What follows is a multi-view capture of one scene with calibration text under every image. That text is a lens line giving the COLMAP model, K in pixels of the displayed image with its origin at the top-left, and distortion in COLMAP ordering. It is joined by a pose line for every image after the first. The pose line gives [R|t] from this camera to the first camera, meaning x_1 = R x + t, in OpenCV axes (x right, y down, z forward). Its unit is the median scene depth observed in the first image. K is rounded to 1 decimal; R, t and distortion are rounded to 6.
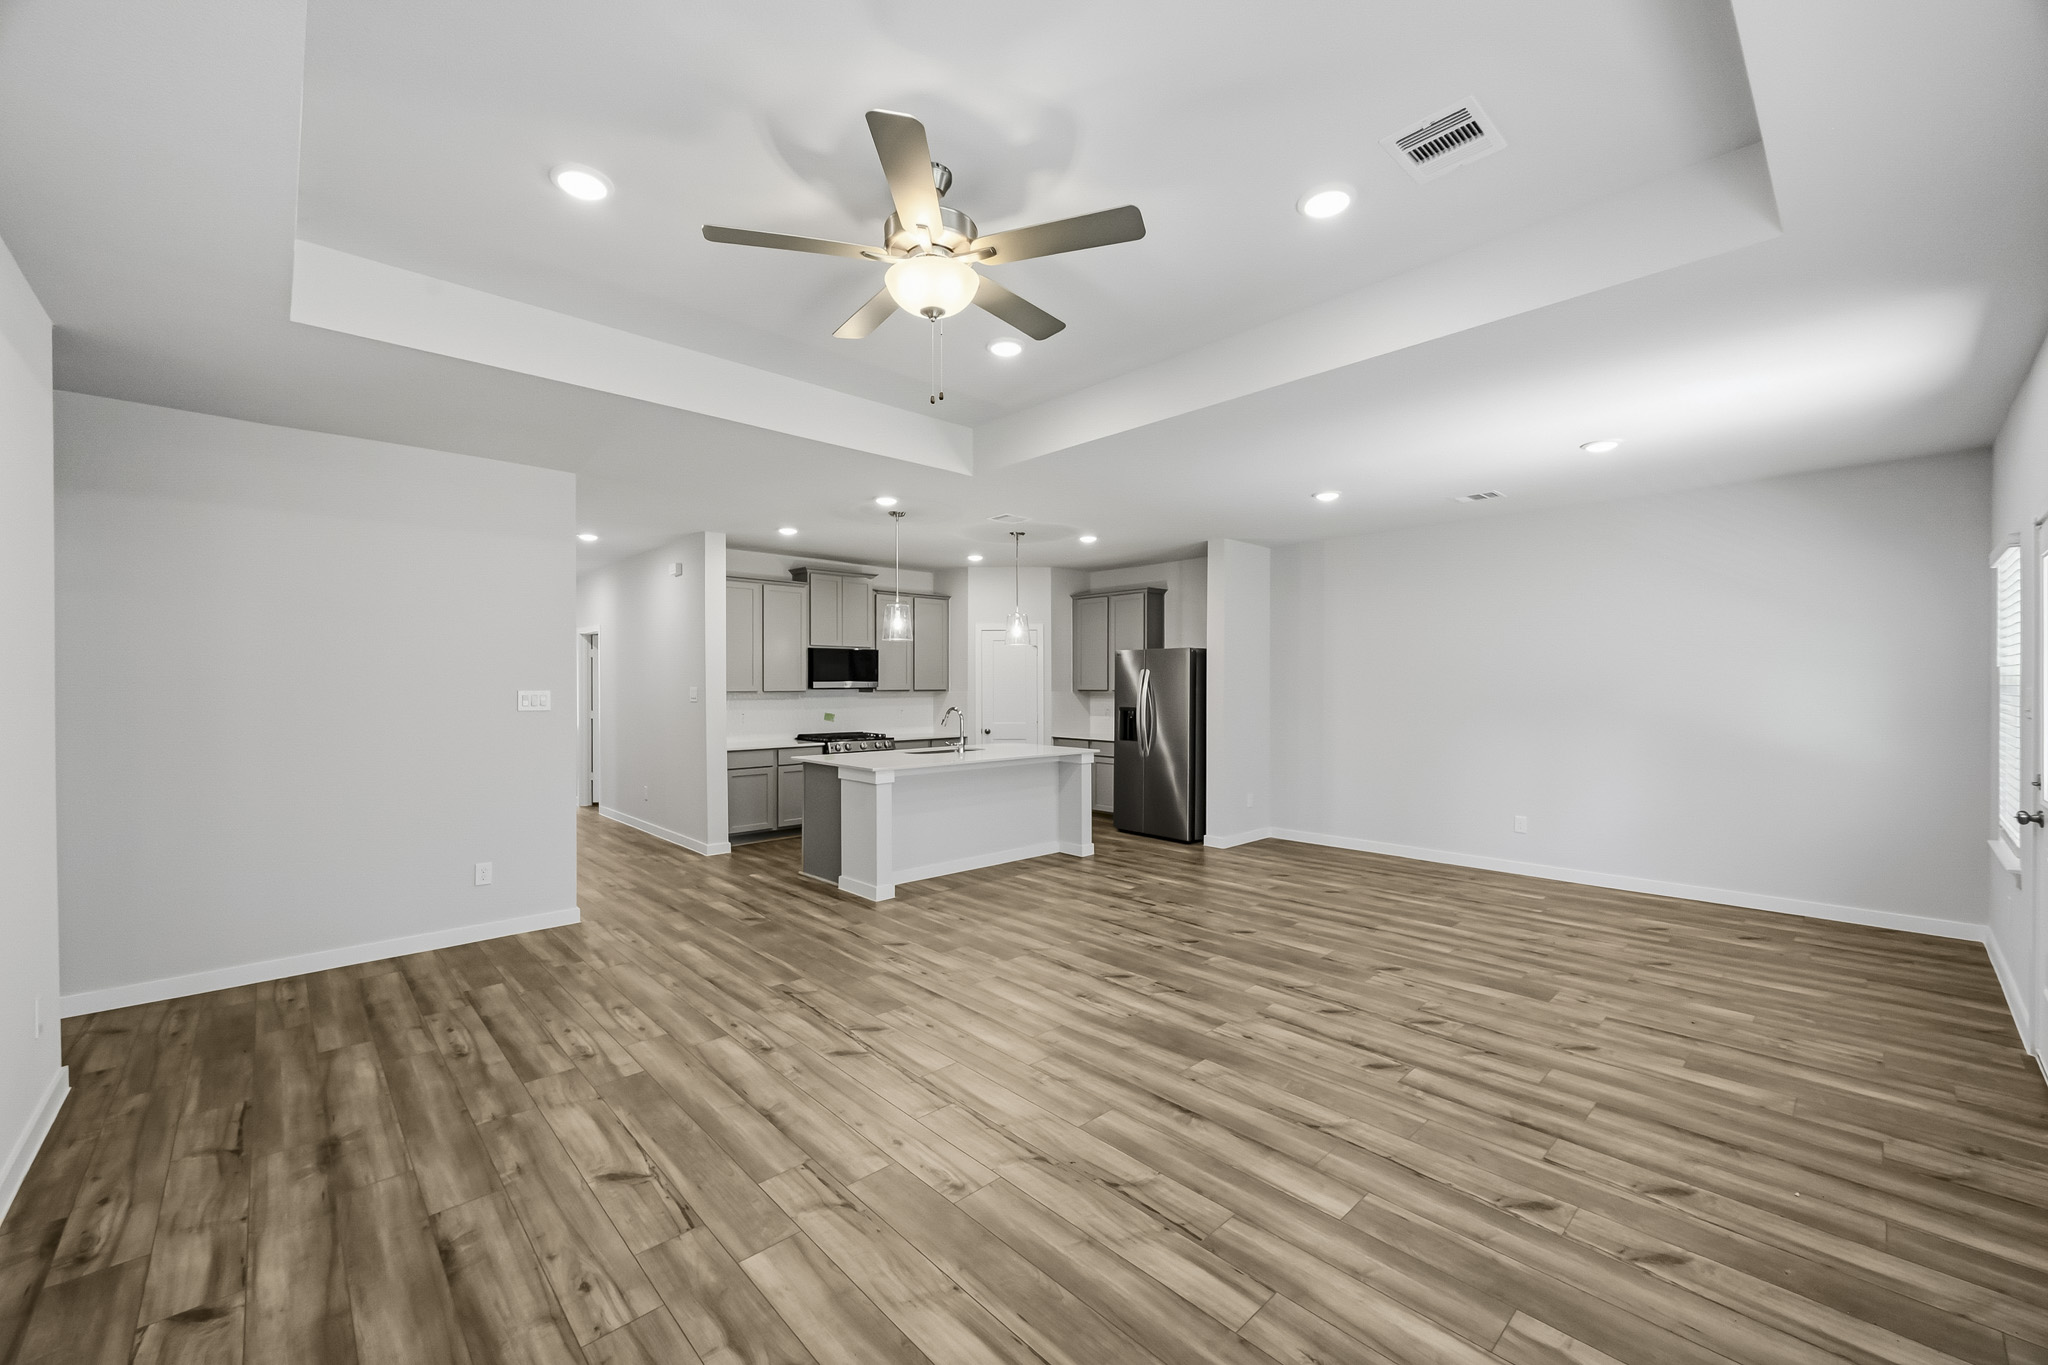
lens RADIAL K [[811.2, 0, 1020.8], [0, 811.2, 681.2], [0, 0, 1]] dist [-0.002881, -0.000211]
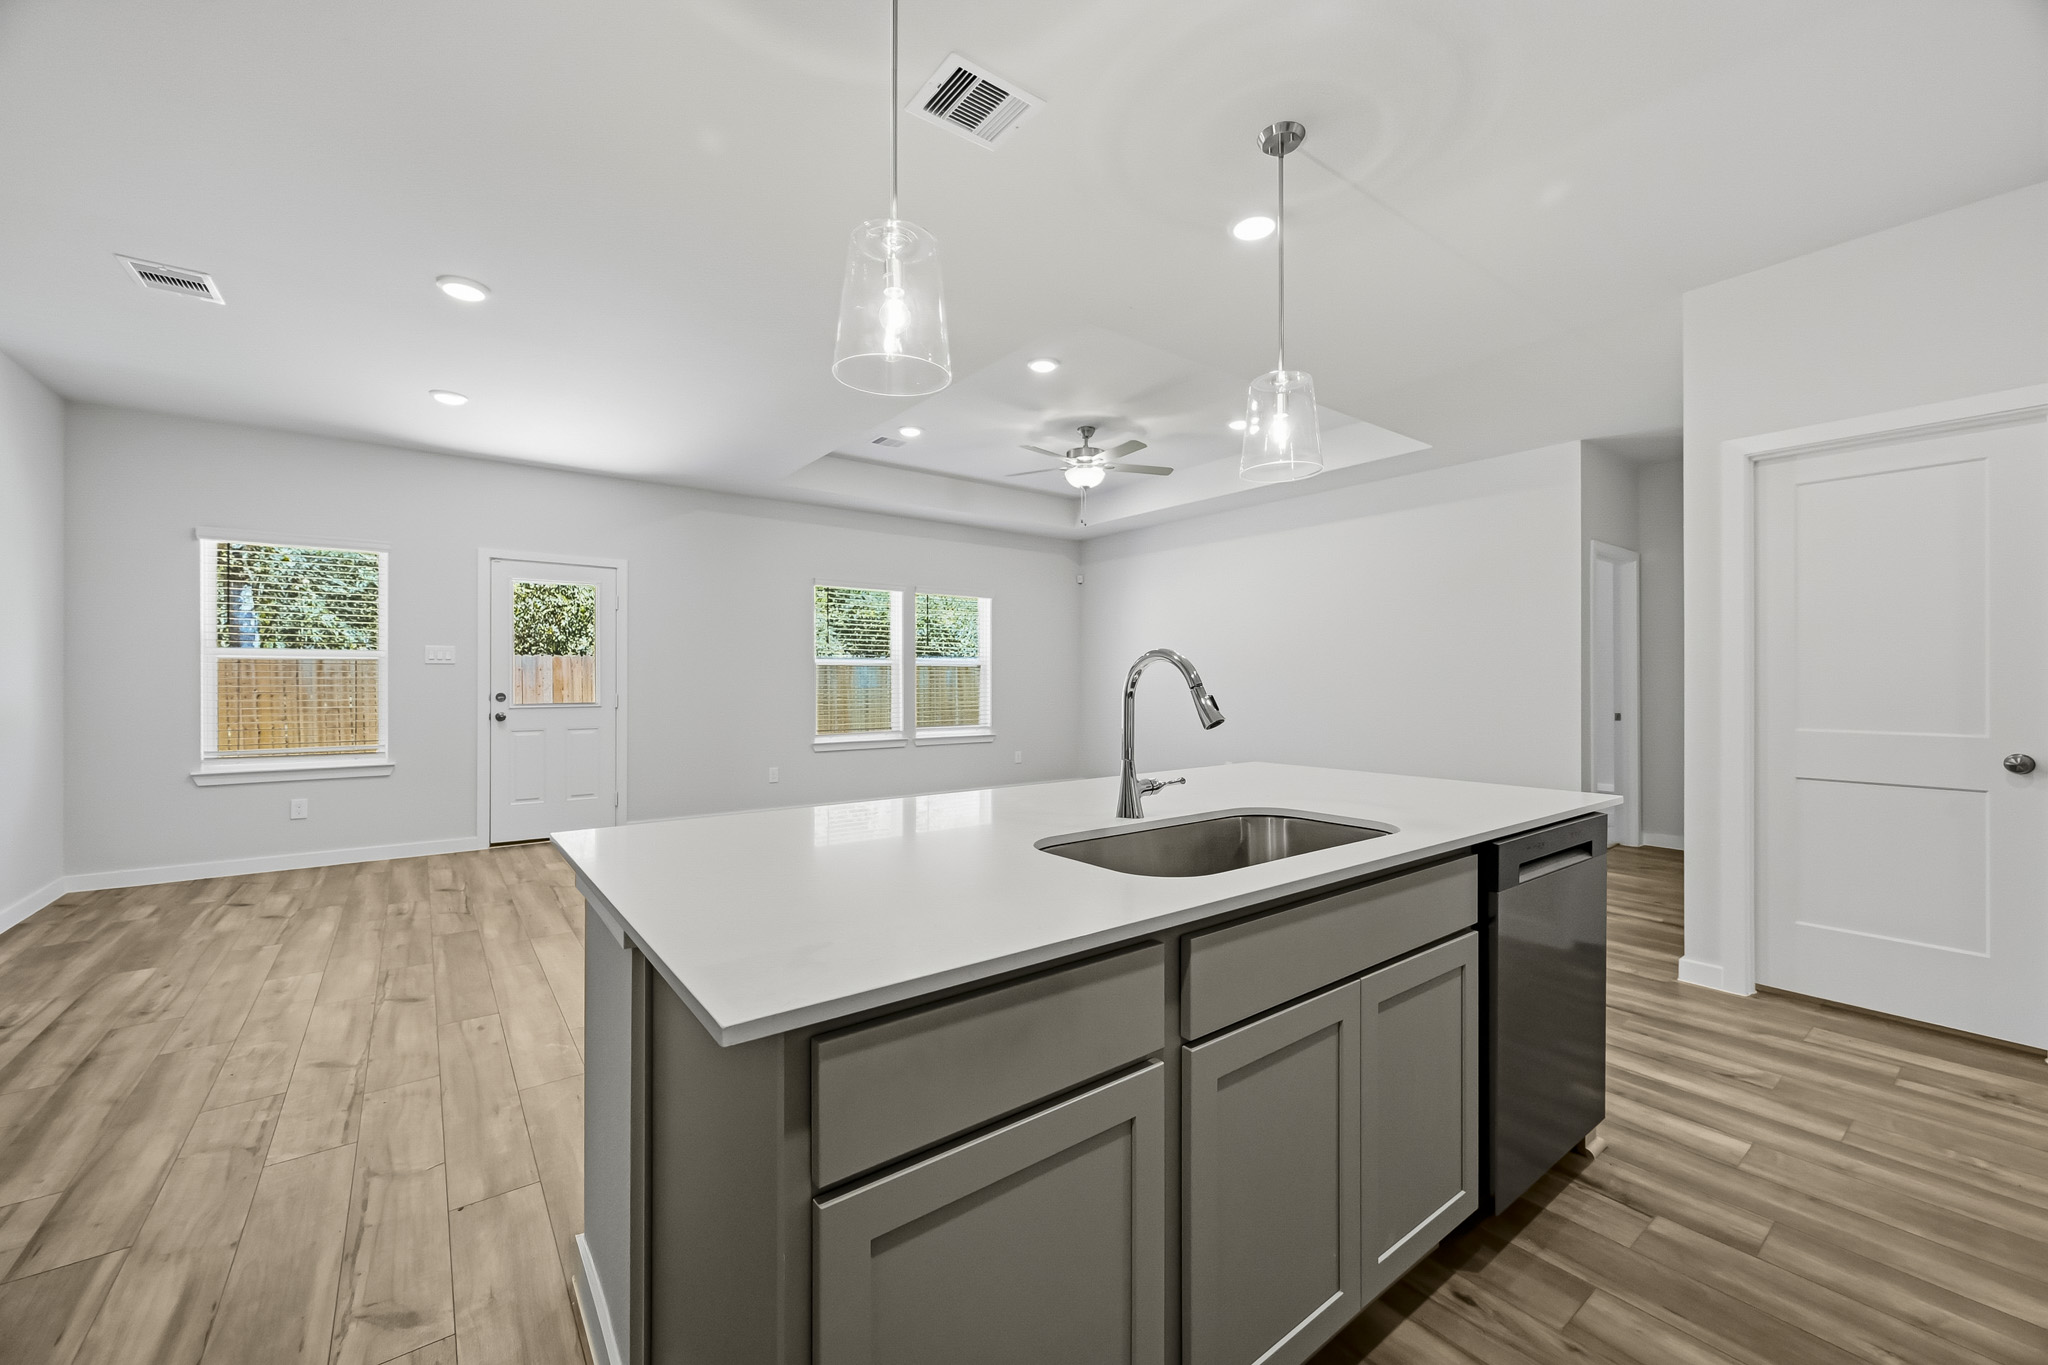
lens RADIAL K [[798.0, 0, 1033.0], [0, 798.0, 679.8], [0, 0, 1]] dist [0.001491, 0.000106]
pose [[-0.995827, 0.003223, 0.091206, -0.072661], [0.003023, 0.999993, -0.002333, 0.048161], [-0.091213, -0.002047, -0.995829, 1.429720]]
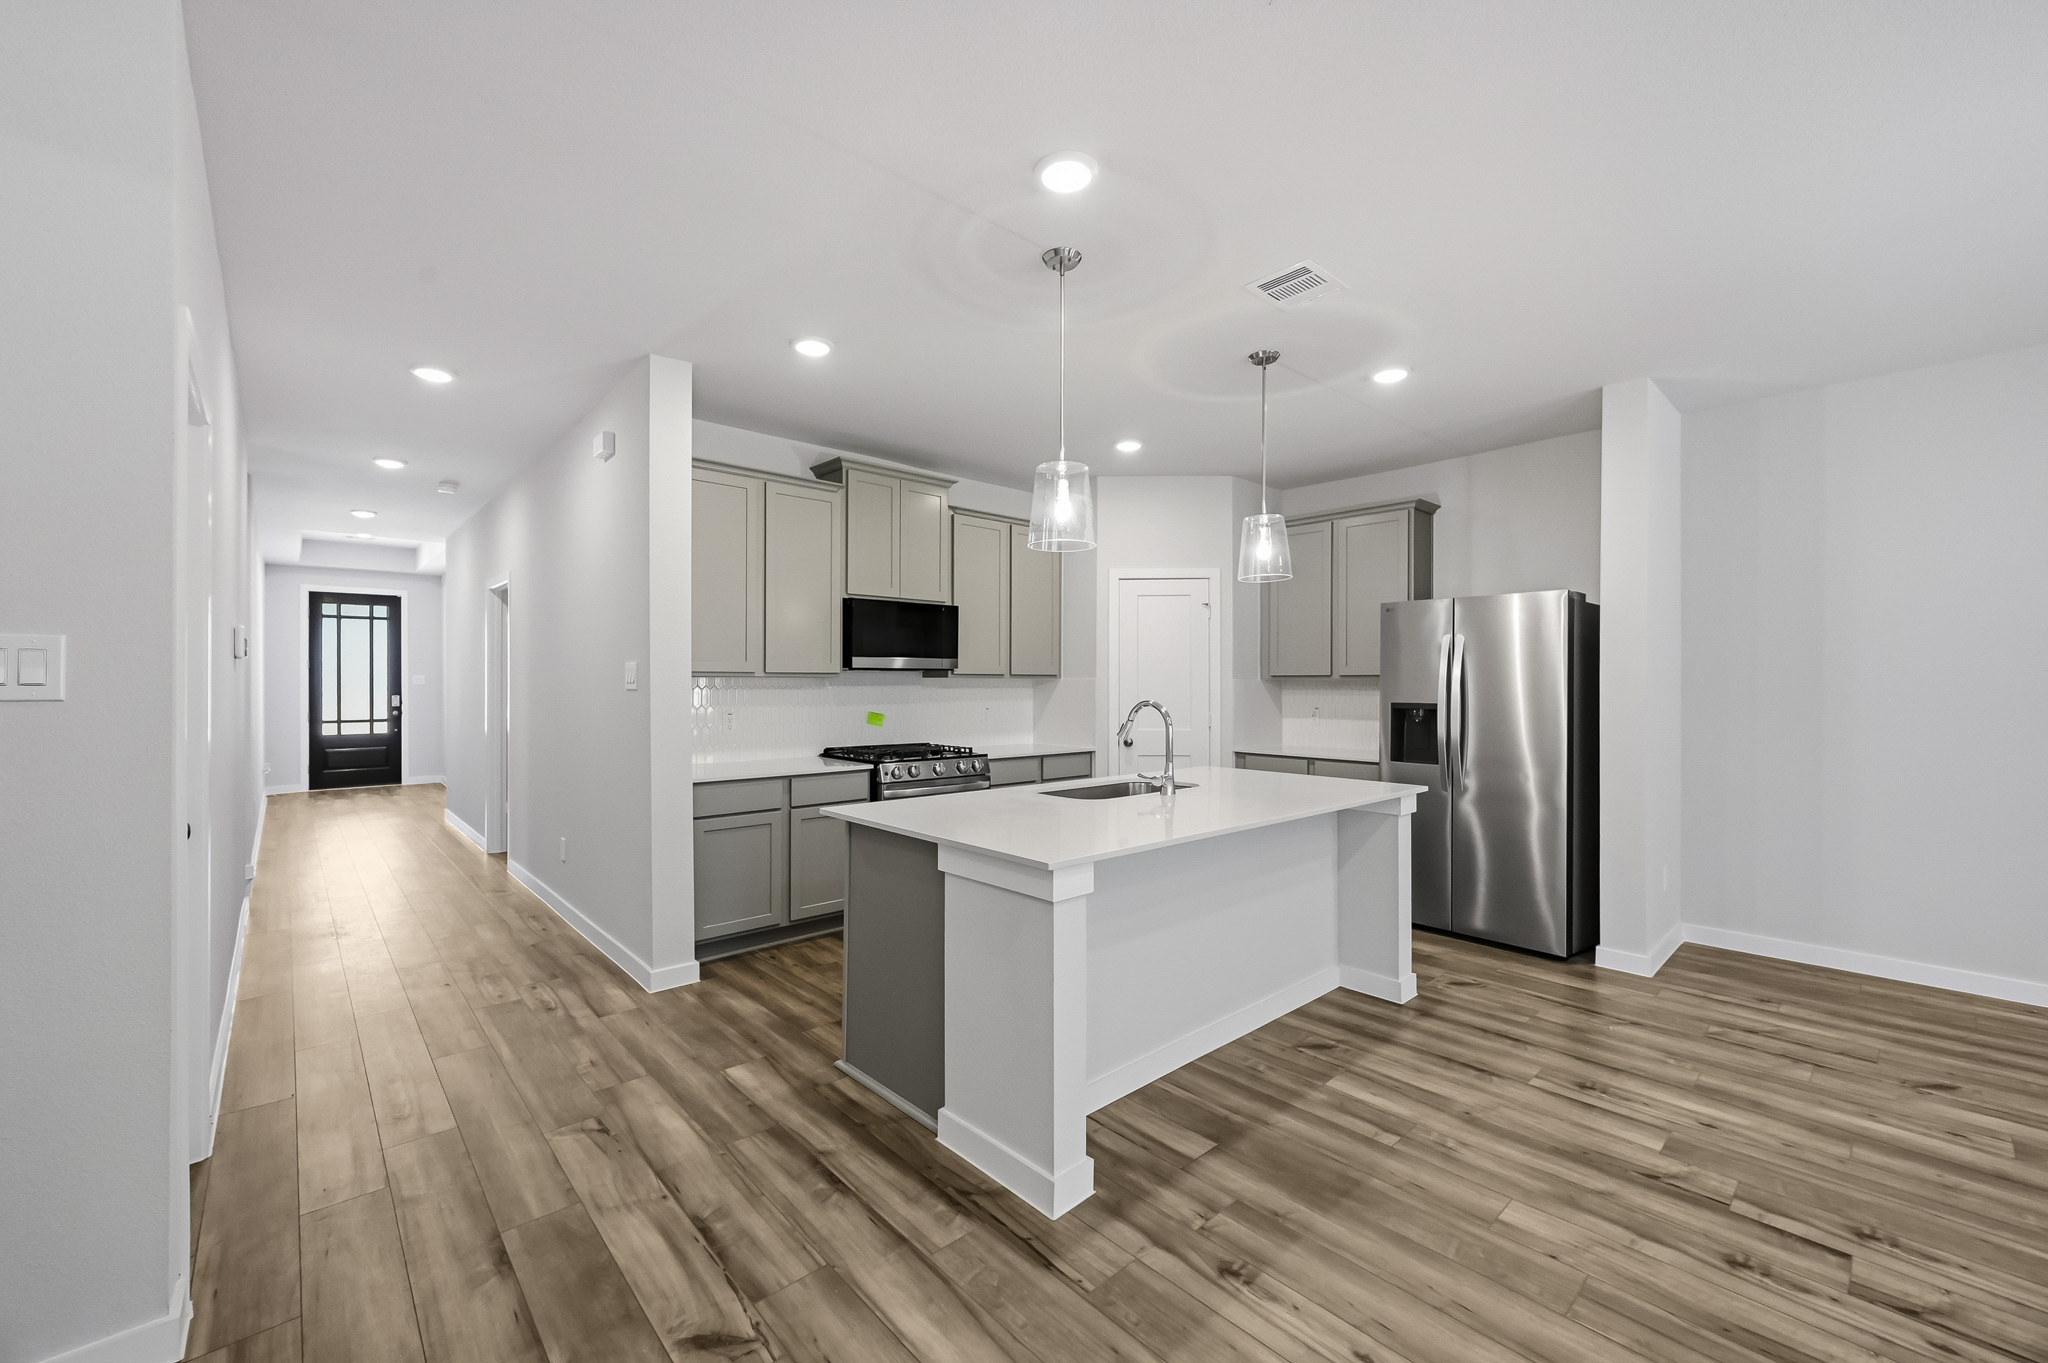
lens RADIAL K [[811.2, 0, 1020.8], [0, 811.2, 680.2], [0, 0, 1]] dist [-0.002881, -0.000211]
pose [[0.999907, 0.003797, -0.013076, -0.174468], [-0.003812, 0.999992, -0.001123, 0.023354], [0.013072, 0.001172, 0.999914, 0.578816]]
